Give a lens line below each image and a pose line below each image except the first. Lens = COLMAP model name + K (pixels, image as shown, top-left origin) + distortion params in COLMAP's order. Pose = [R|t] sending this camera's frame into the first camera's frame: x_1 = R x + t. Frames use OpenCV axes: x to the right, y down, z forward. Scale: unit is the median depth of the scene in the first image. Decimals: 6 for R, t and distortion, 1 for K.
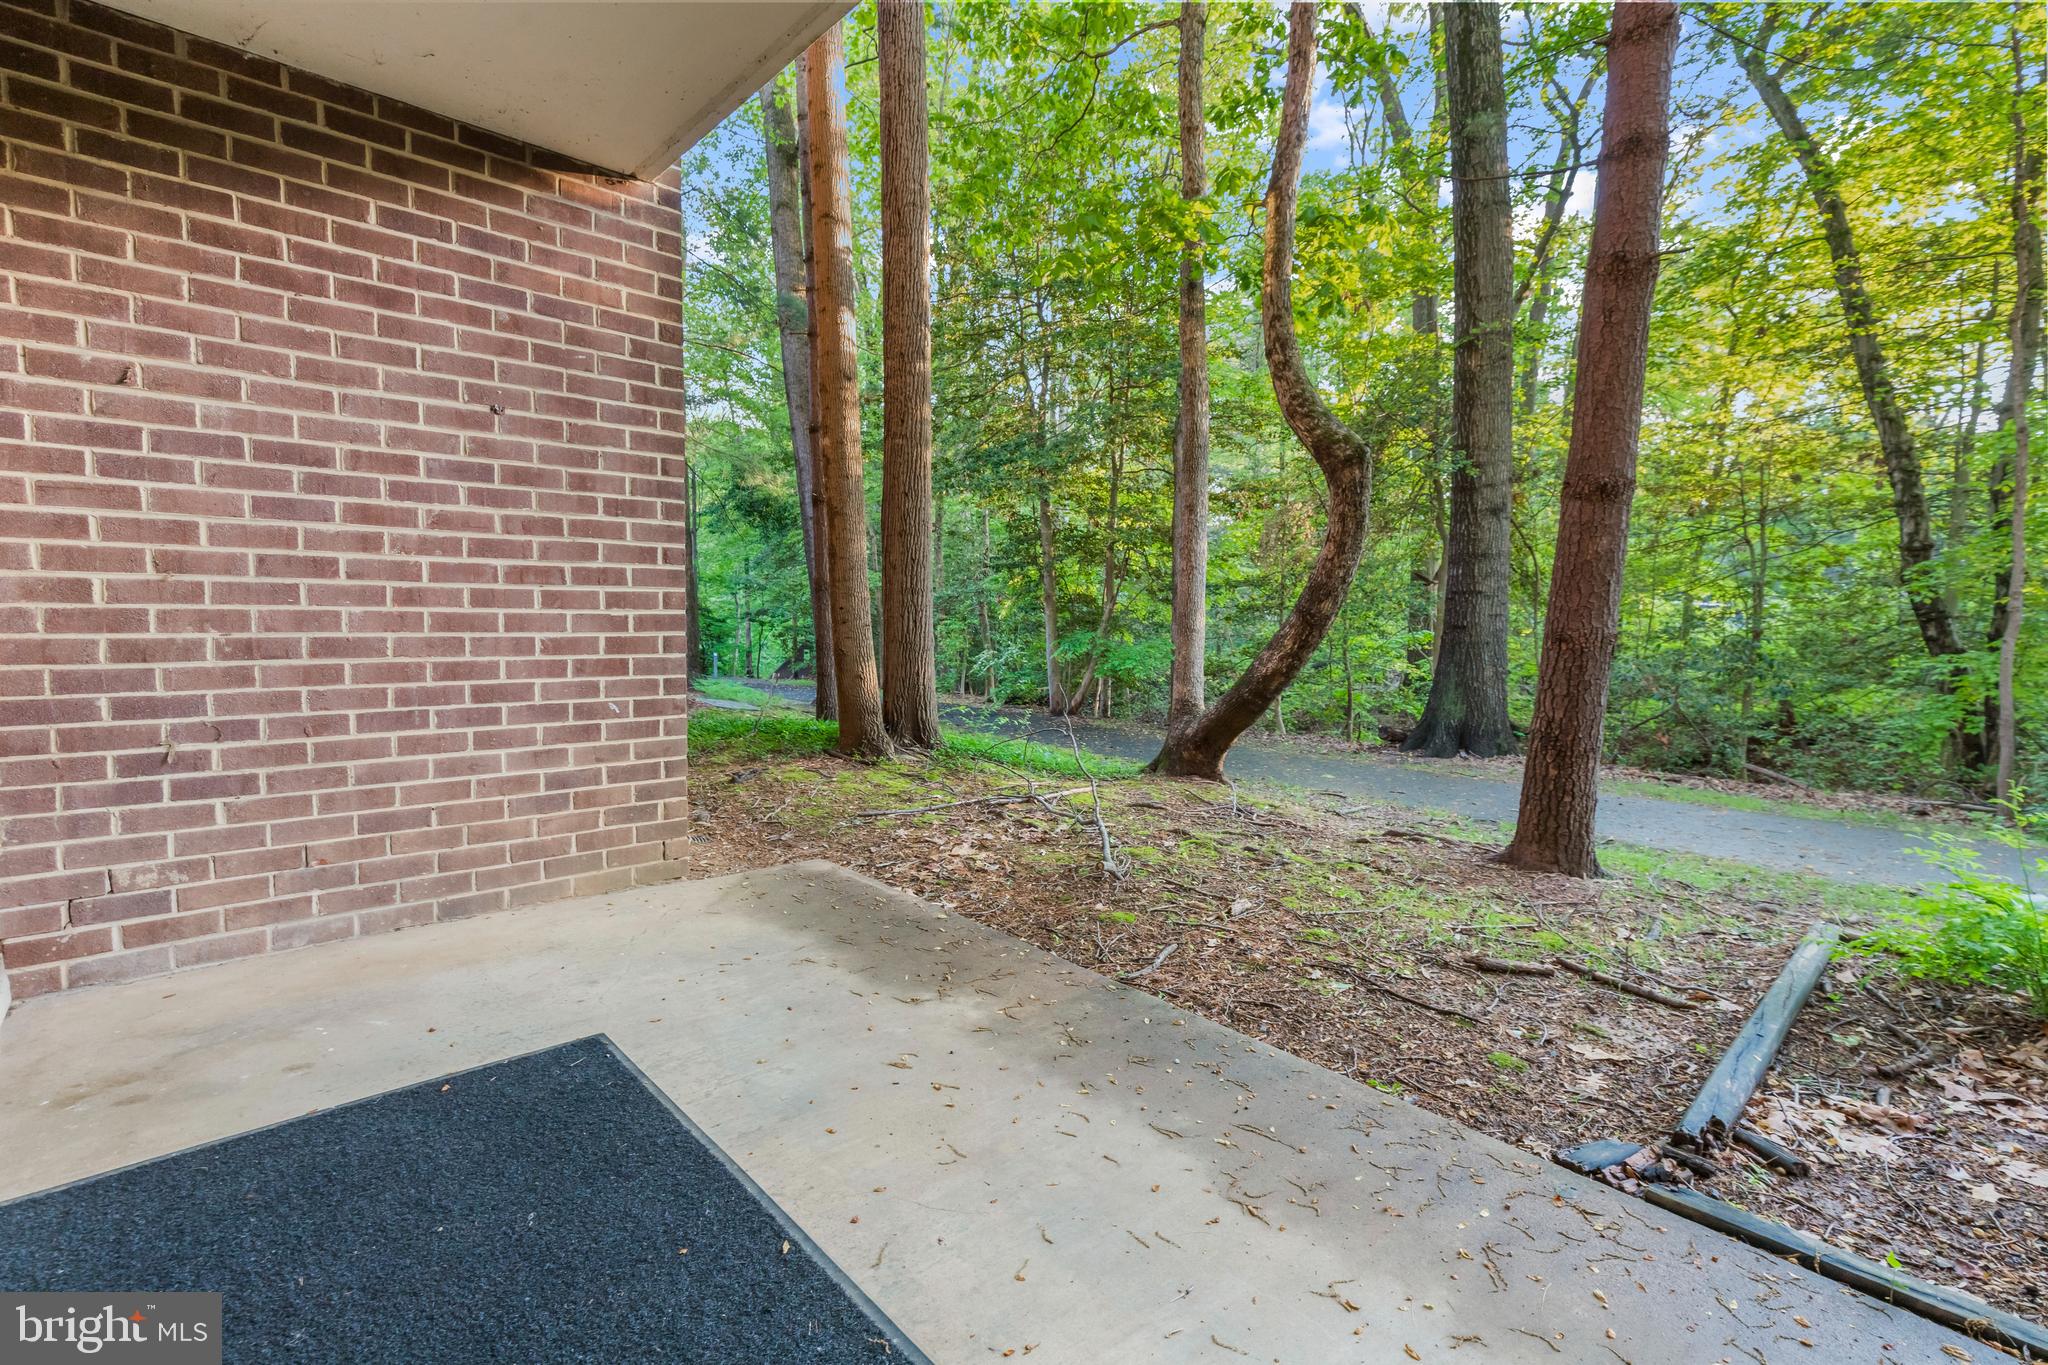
lens RADIAL K [[918.8, 0, 1027.1], [0, 918.8, 698.2], [0, 0, 1]] dist [0.001661, 0.000024]
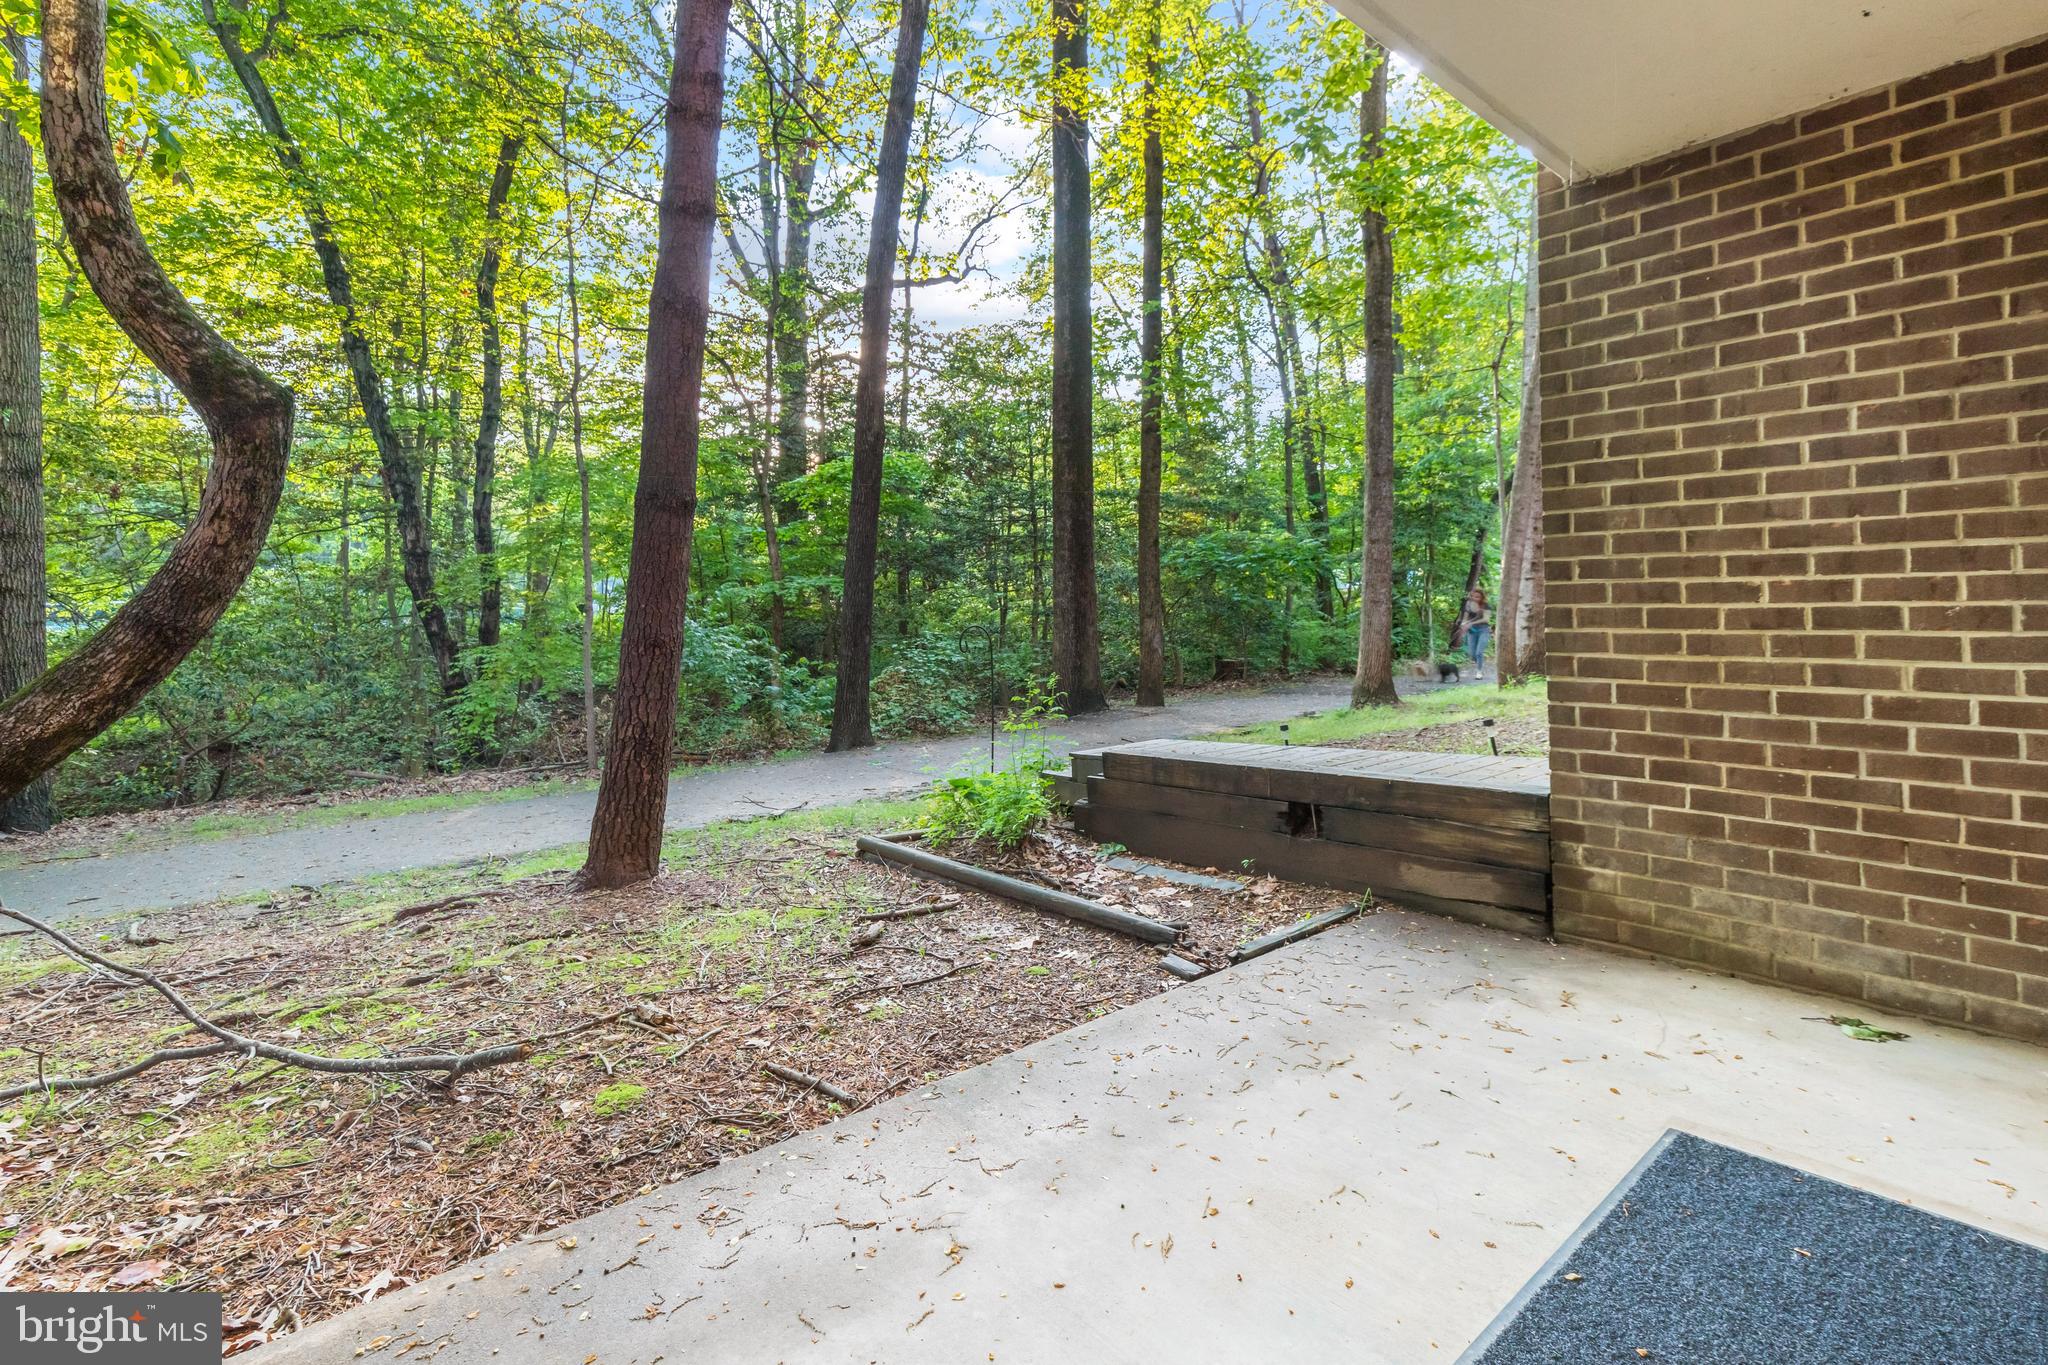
lens RADIAL K [[963.0, 0, 1032.2], [0, 963.0, 592.2], [0, 0, 1]] dist [0.001912, -0.000988]
pose [[0.025182, 0.007674, 0.999653, -0.656358], [0.100936, 0.994841, -0.010180, -0.093832], [-0.994574, 0.101157, 0.024277, 0.732317]]
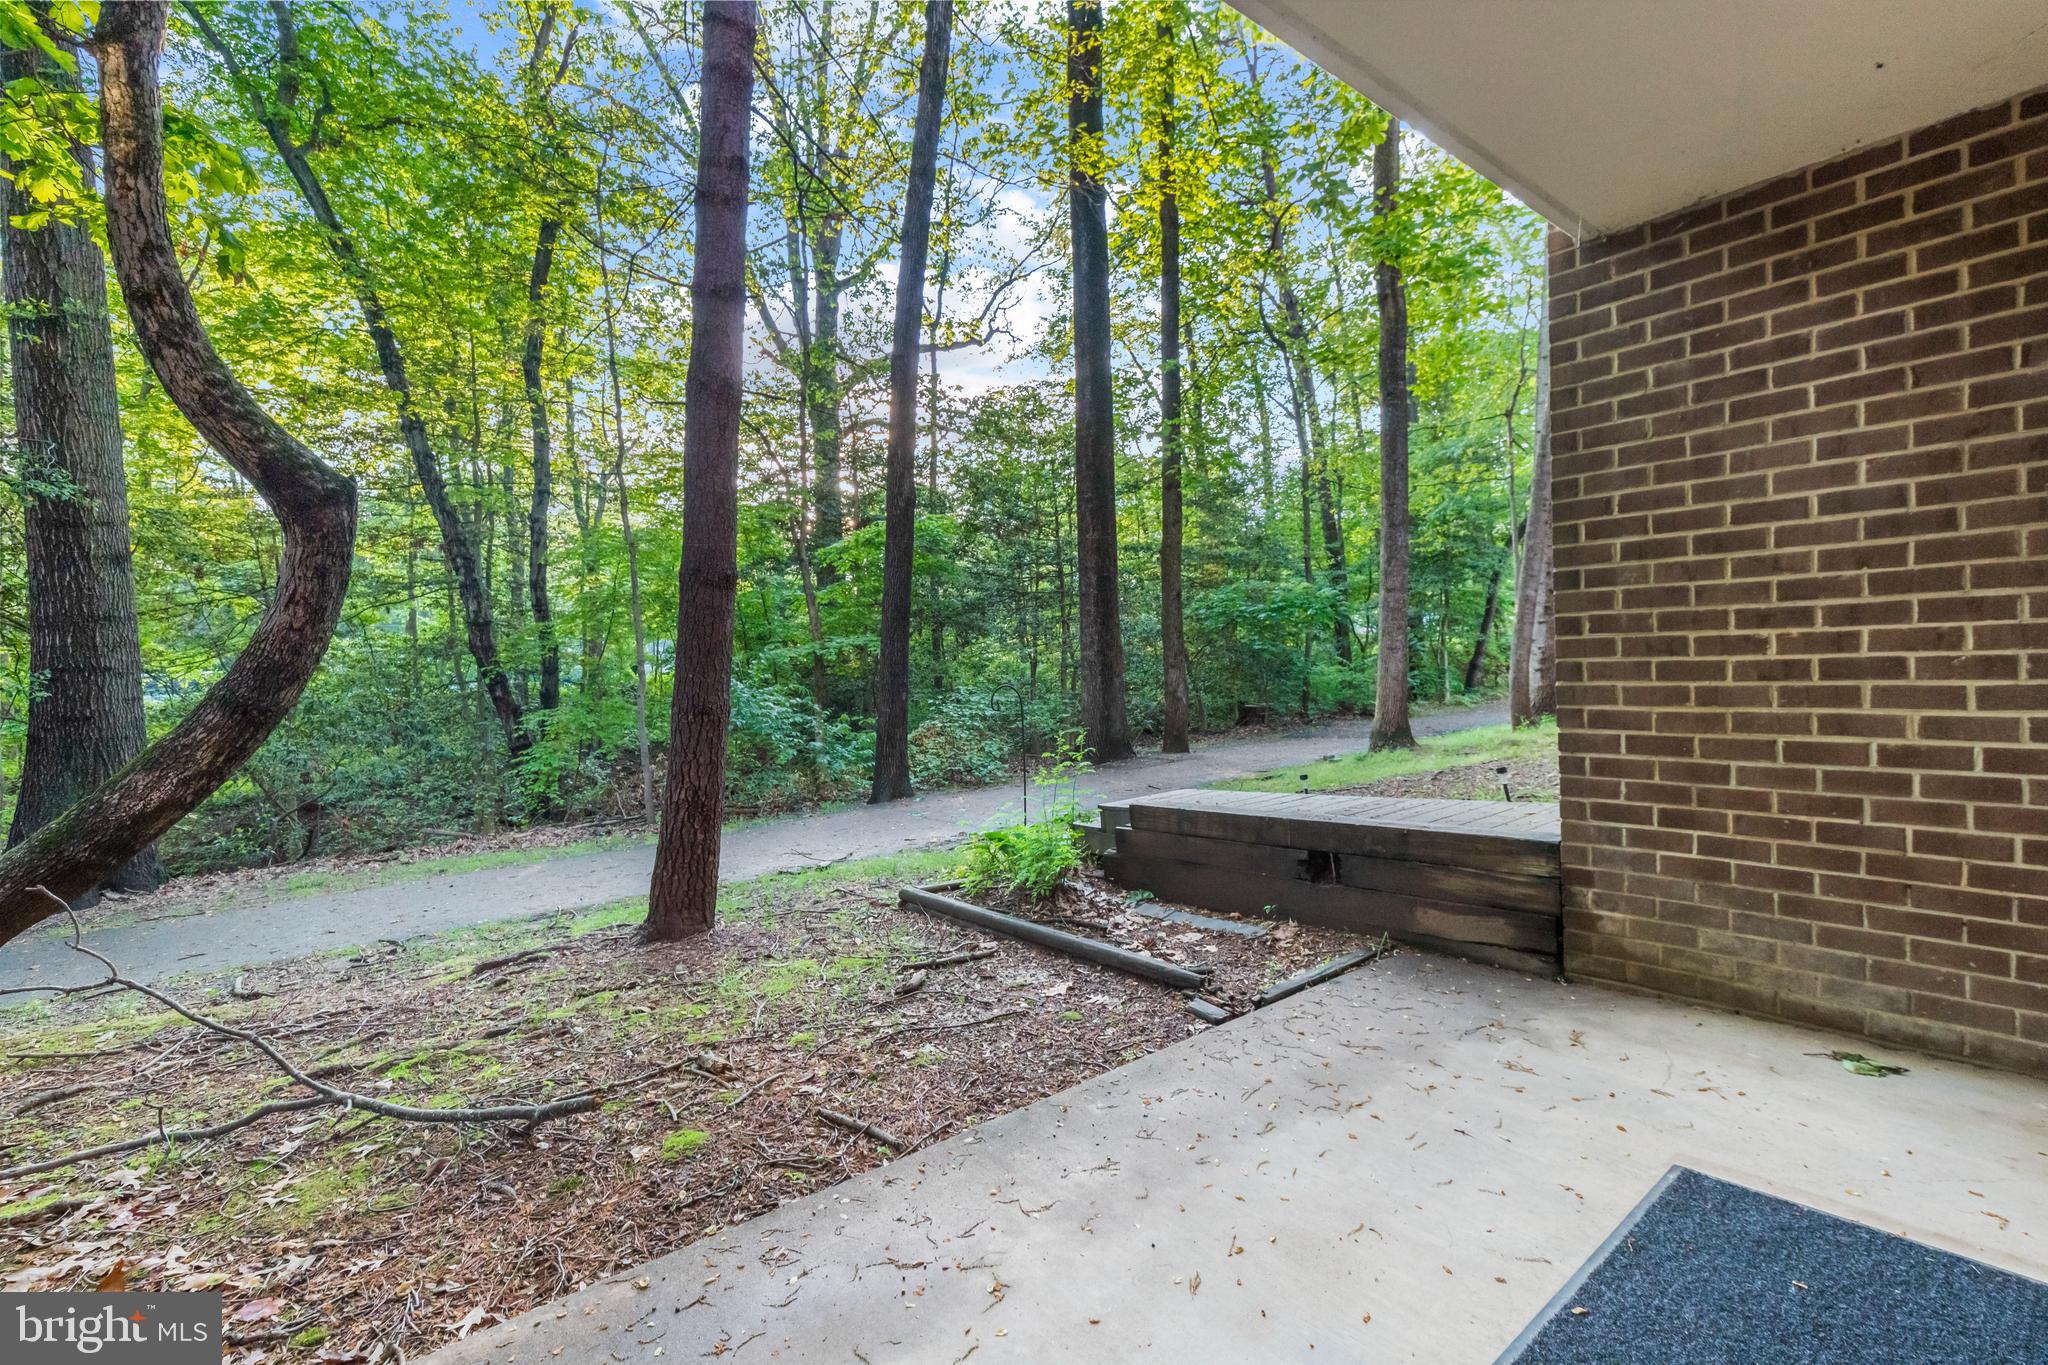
lens RADIAL K [[921.1, 0, 1038.9], [0, 921.1, 680.3], [0, 0, 1]] dist [-0.000830, -0.000935]
pose [[0.049472, -0.034363, 0.998184, -0.654559], [0.124157, 0.991868, 0.027992, -0.112984], [-0.991029, 0.122547, 0.053336, 0.726310]]
